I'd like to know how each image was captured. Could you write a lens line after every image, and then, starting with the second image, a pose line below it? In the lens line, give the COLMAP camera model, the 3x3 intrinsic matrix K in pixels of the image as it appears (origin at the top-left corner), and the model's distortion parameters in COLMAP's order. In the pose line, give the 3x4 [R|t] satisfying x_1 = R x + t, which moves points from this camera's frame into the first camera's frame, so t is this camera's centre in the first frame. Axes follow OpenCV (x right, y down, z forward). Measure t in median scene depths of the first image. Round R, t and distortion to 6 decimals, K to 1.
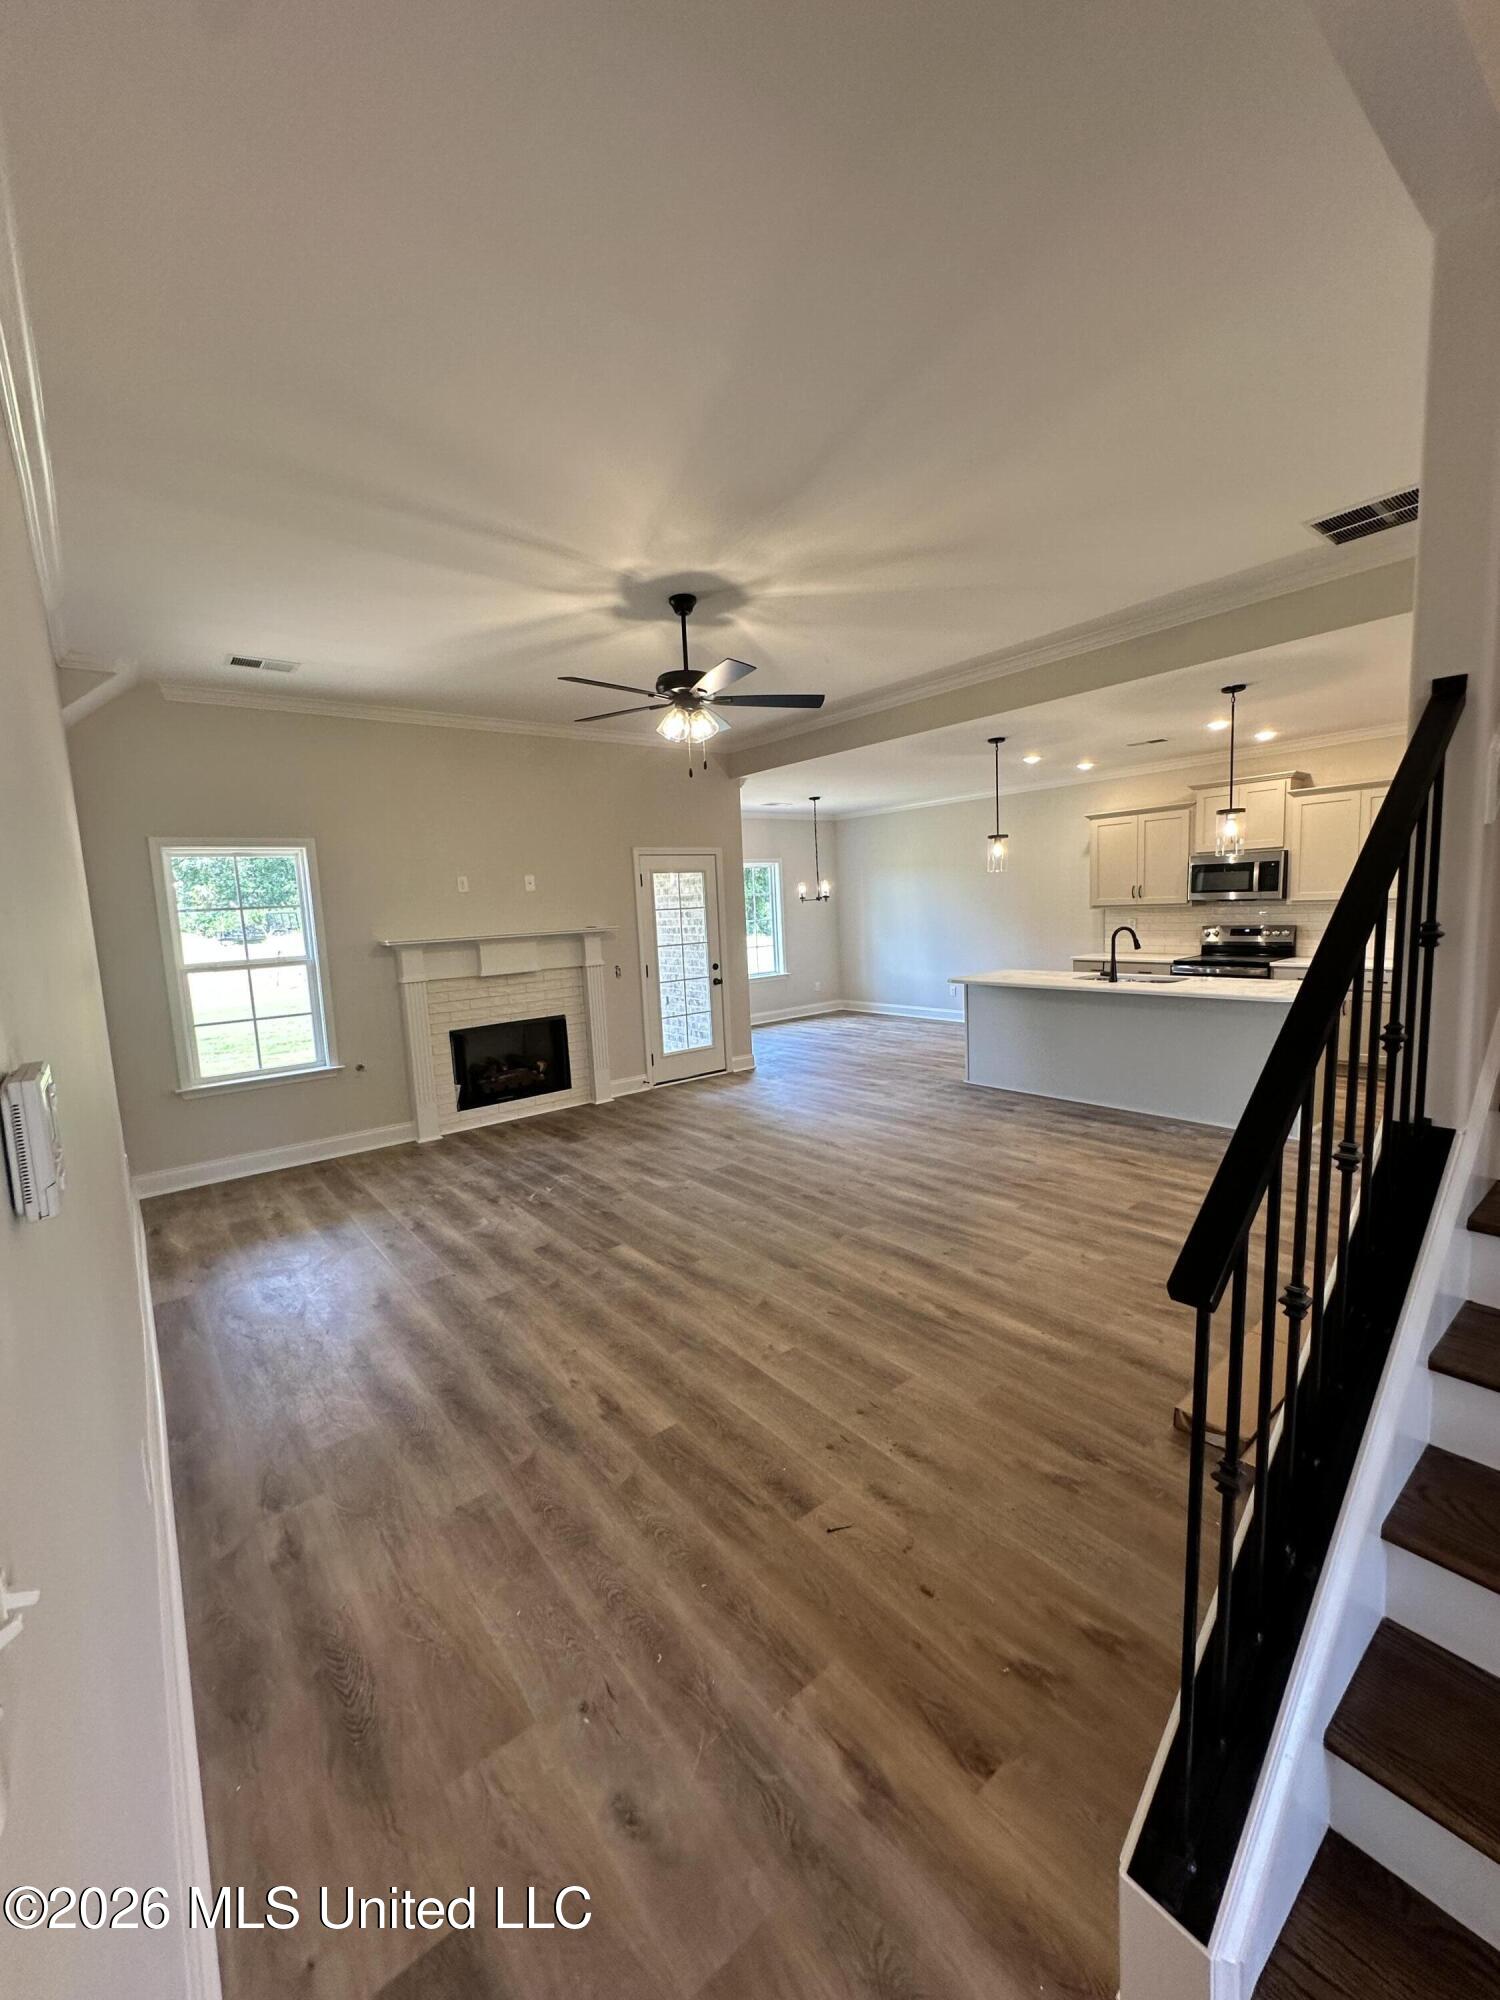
lens RADIAL K [[797.4, 0, 745.6], [0, 797.4, 1000.8], [0, 0, 1]] dist [-0.003487, 0.000891]
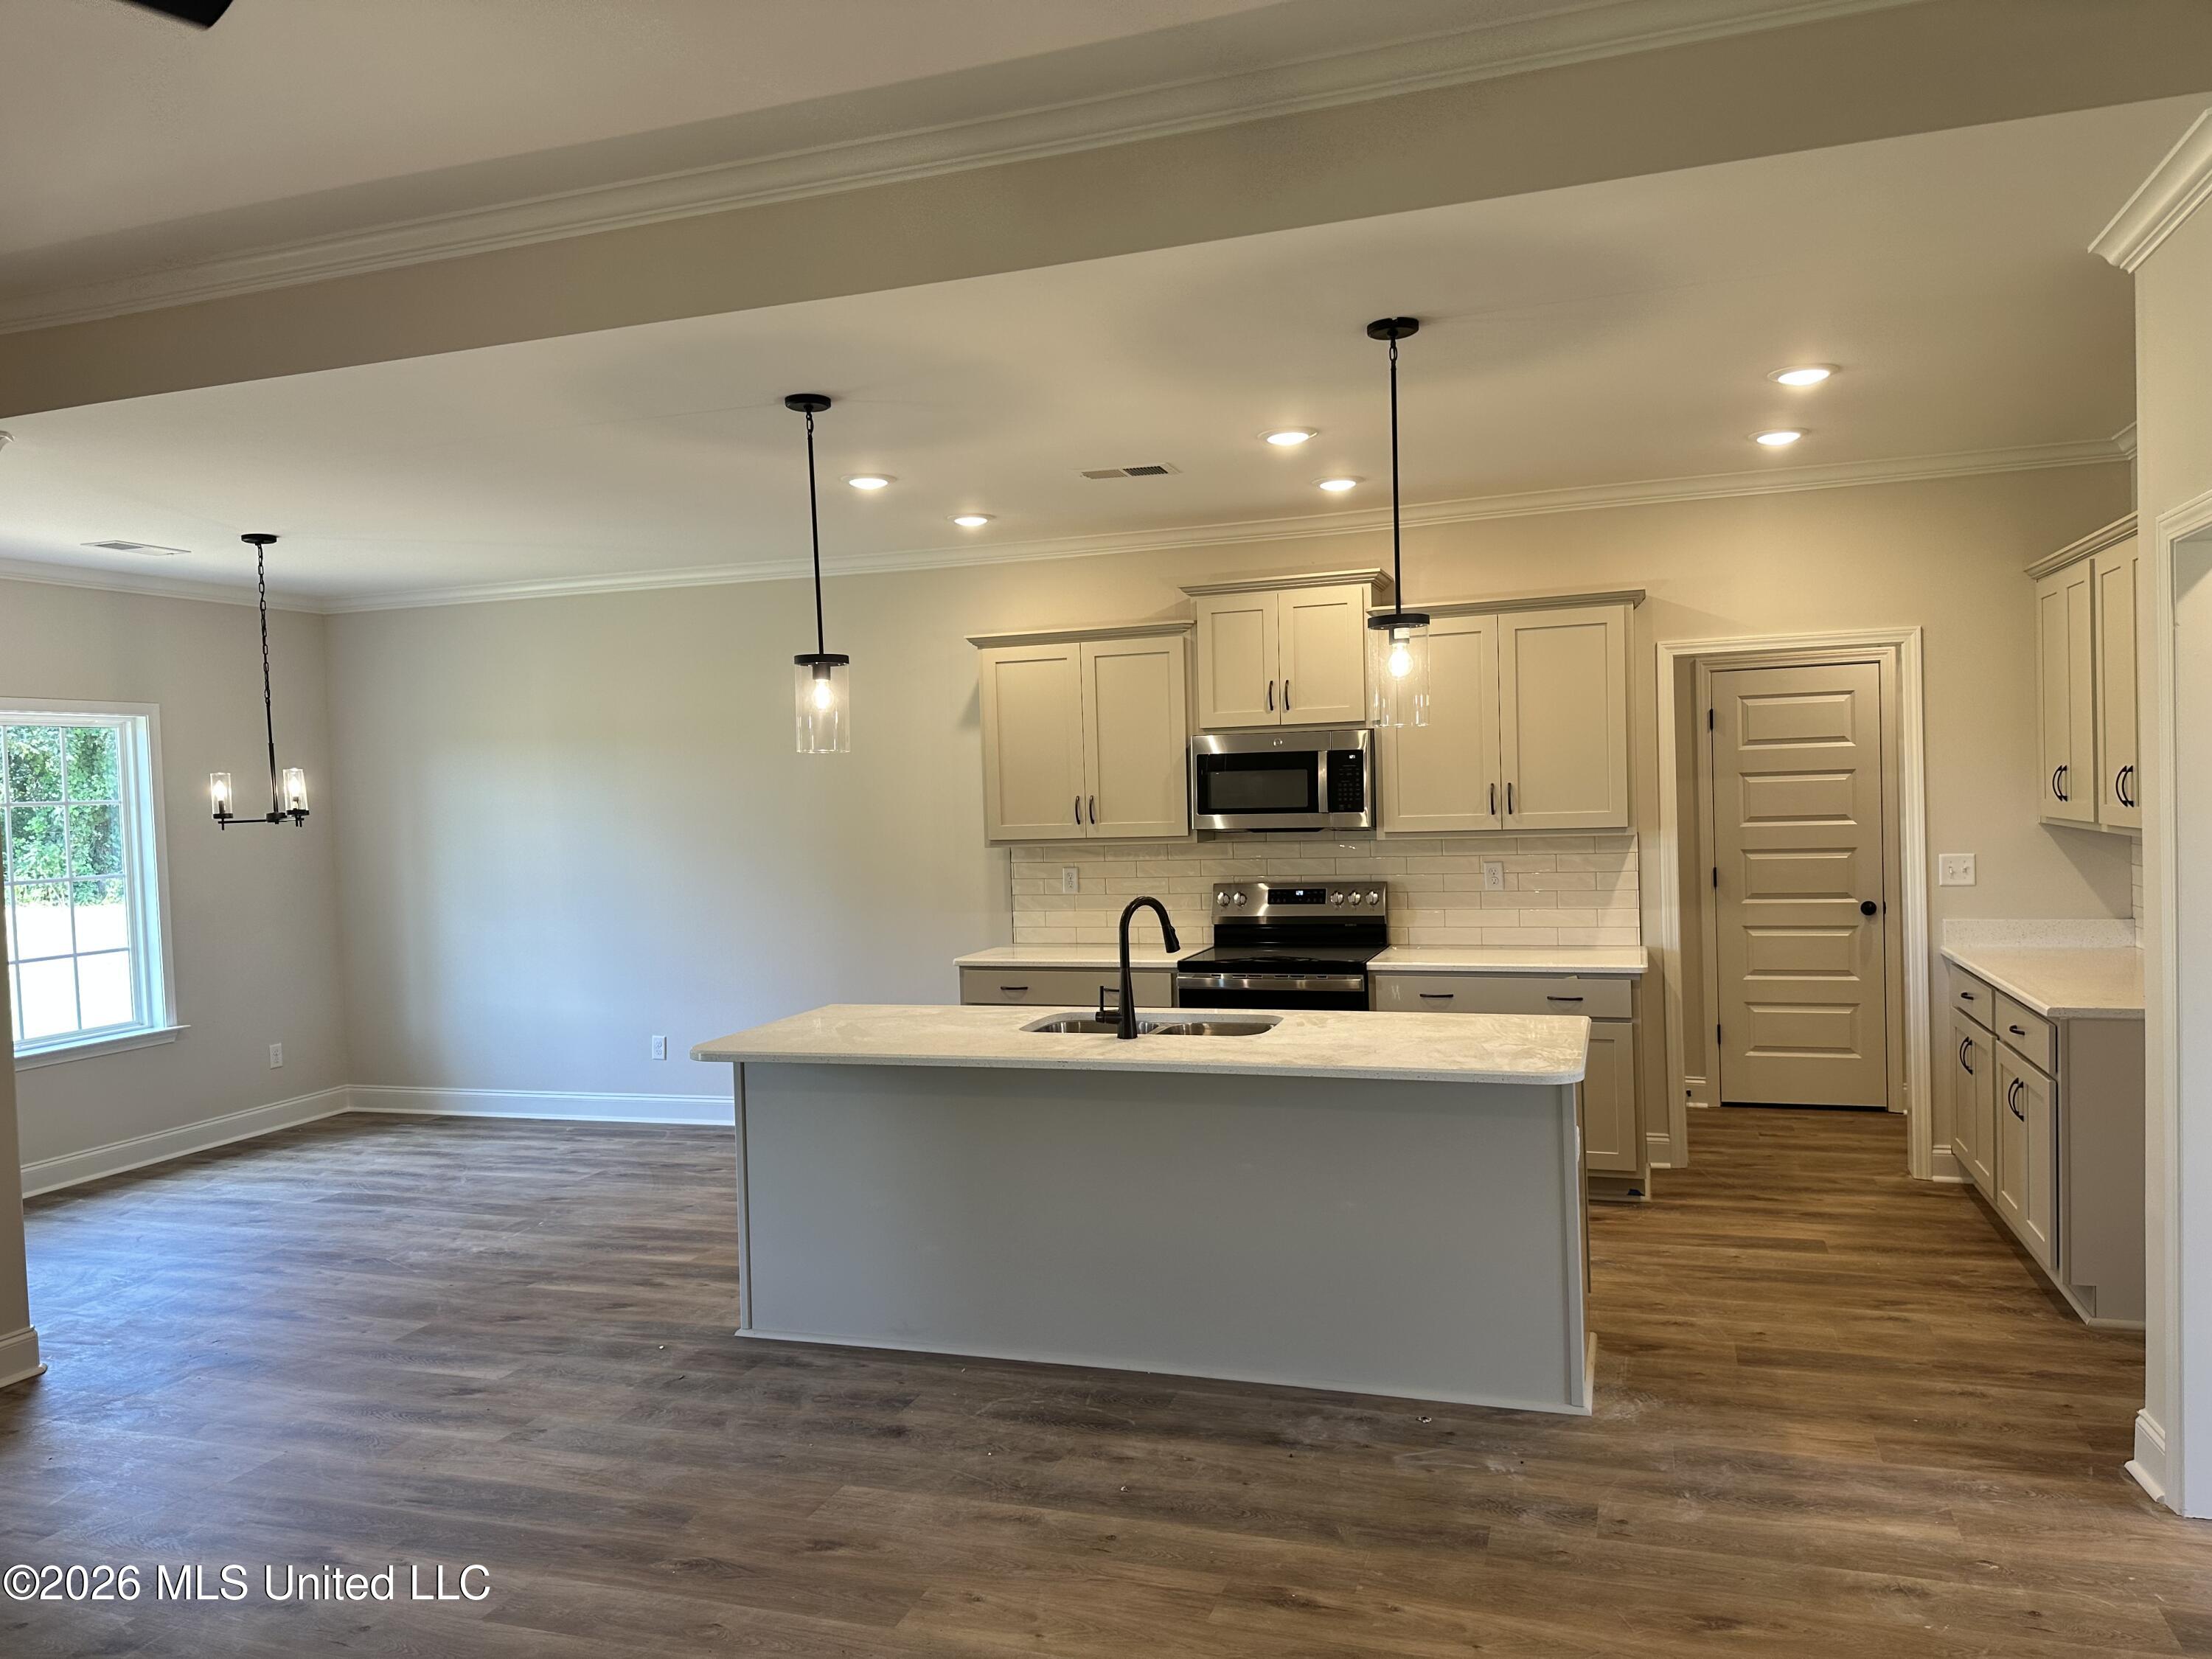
lens RADIAL K [[1554.5, 0, 1108.0], [0, 1554.5, 827.4], [0, 0, 1]] dist [0.049510, -0.052999]
pose [[0.840245, 0.005228, 0.542182, 0.039369], [0.060416, 0.992824, -0.103202, -0.048860], [-0.538831, 0.119471, 0.833899, 0.357595]]
